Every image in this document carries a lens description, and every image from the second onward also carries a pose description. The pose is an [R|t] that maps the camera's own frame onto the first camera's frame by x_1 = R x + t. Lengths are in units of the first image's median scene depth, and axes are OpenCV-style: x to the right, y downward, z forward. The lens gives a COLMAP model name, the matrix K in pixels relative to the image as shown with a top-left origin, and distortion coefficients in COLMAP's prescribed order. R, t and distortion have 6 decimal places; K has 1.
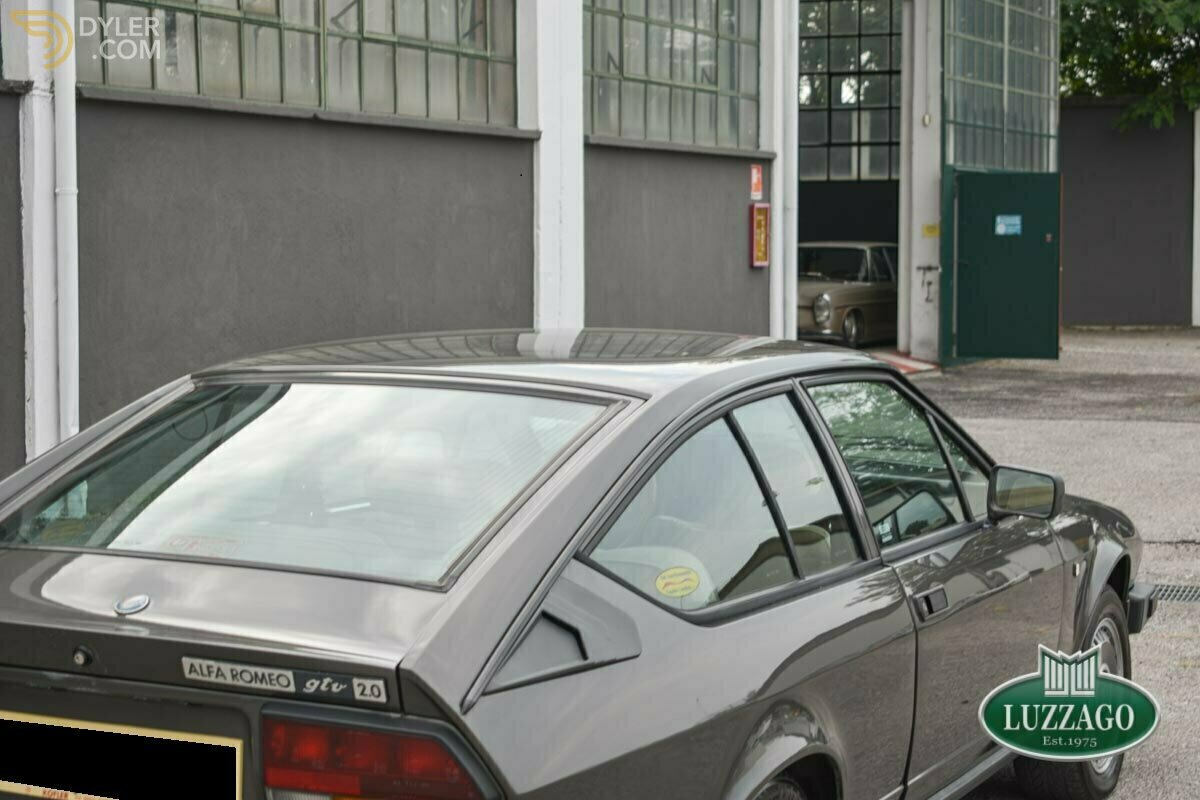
lens RADIAL K [[2380.0, 0, 603.3], [0, 2380.0, 398.4], [0, 0, 1]] dist [0.021860, 0.000000]
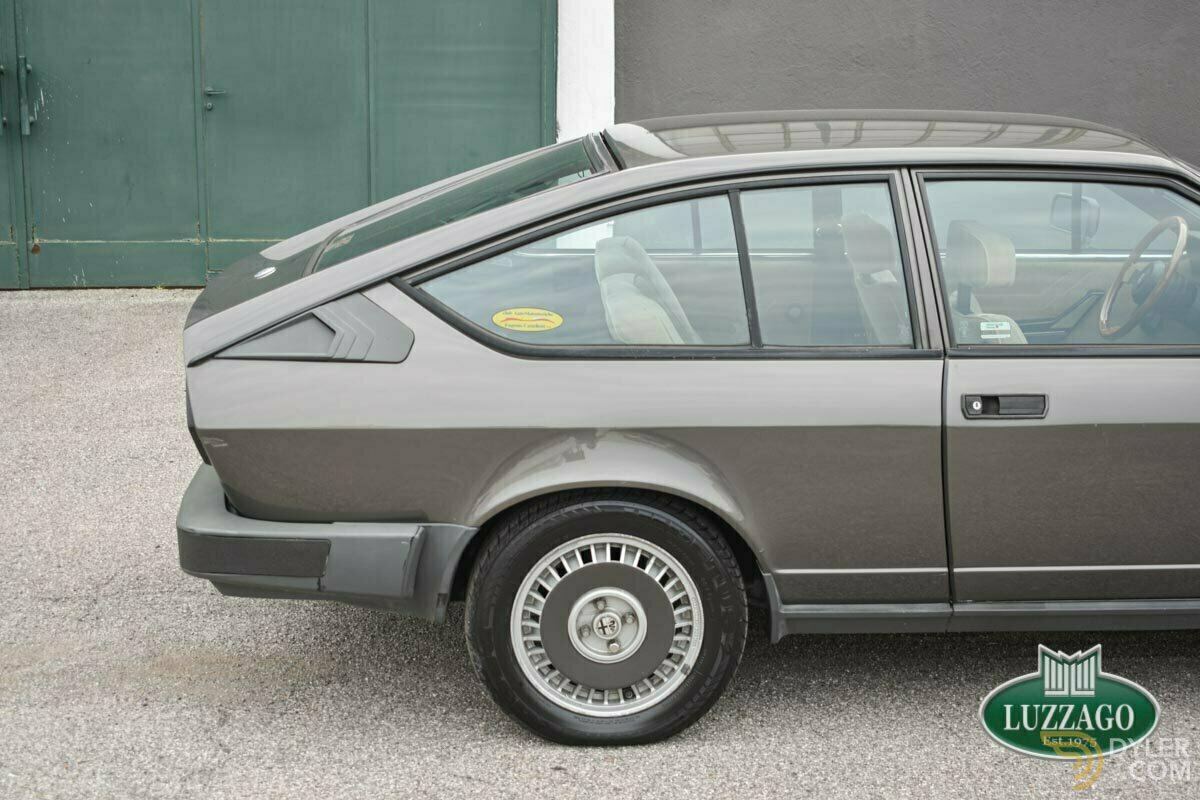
lens RADIAL K [[1805.9, 0, 603.7], [0, 1805.9, 401.3], [0, 0, 1]] dist [-0.025670, 0.000000]
pose [[0.466595, 0.189545, -0.863922, 0.267915], [-0.057621, 0.981206, 0.184157, -0.017177], [0.882592, -0.036147, 0.468748, 0.184933]]
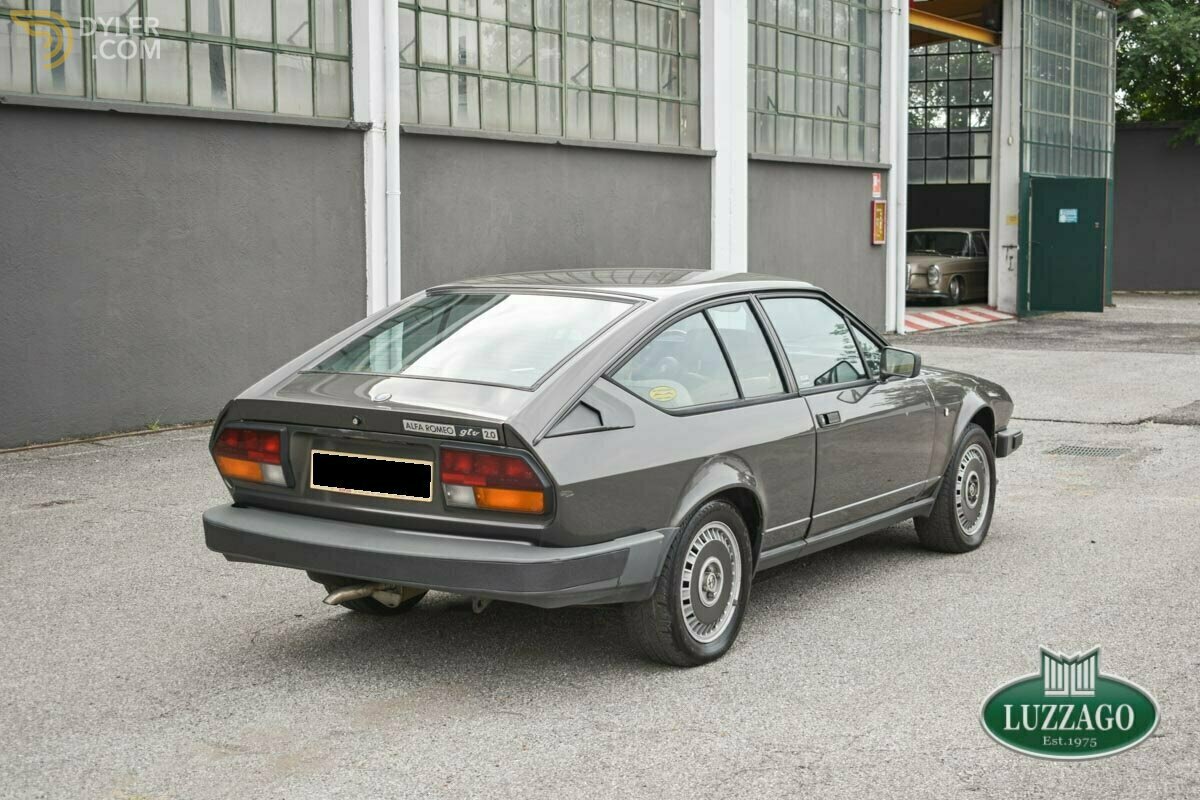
lens RADIAL K [[1776.3, 0, 596.6], [0, 1776.3, 389.5], [0, 0, 1]] dist [-0.036948, 0.000000]
pose [[0.992486, 0.010779, -0.121883, 0.047559], [-0.007870, 0.999673, 0.024317, 0.012116], [0.122106, -0.023175, 0.992247, -0.134787]]
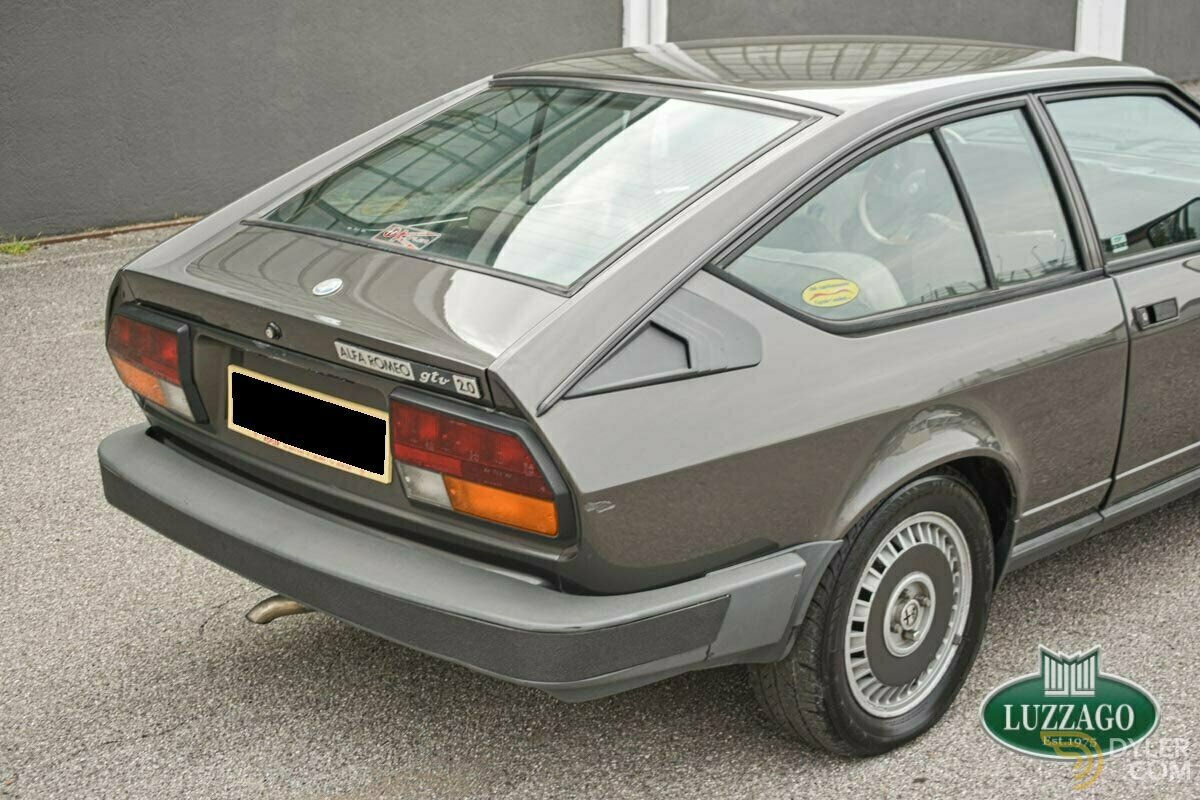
lens RADIAL K [[1805.9, 0, 590.8], [0, 1805.9, 403.3], [0, 0, 1]] dist [-0.025670, 0.000000]
pose [[0.944288, 0.084744, -0.318023, 0.059372], [-0.022755, 0.980780, 0.193786, -0.008931], [0.328333, -0.175753, 0.928067, 0.063304]]
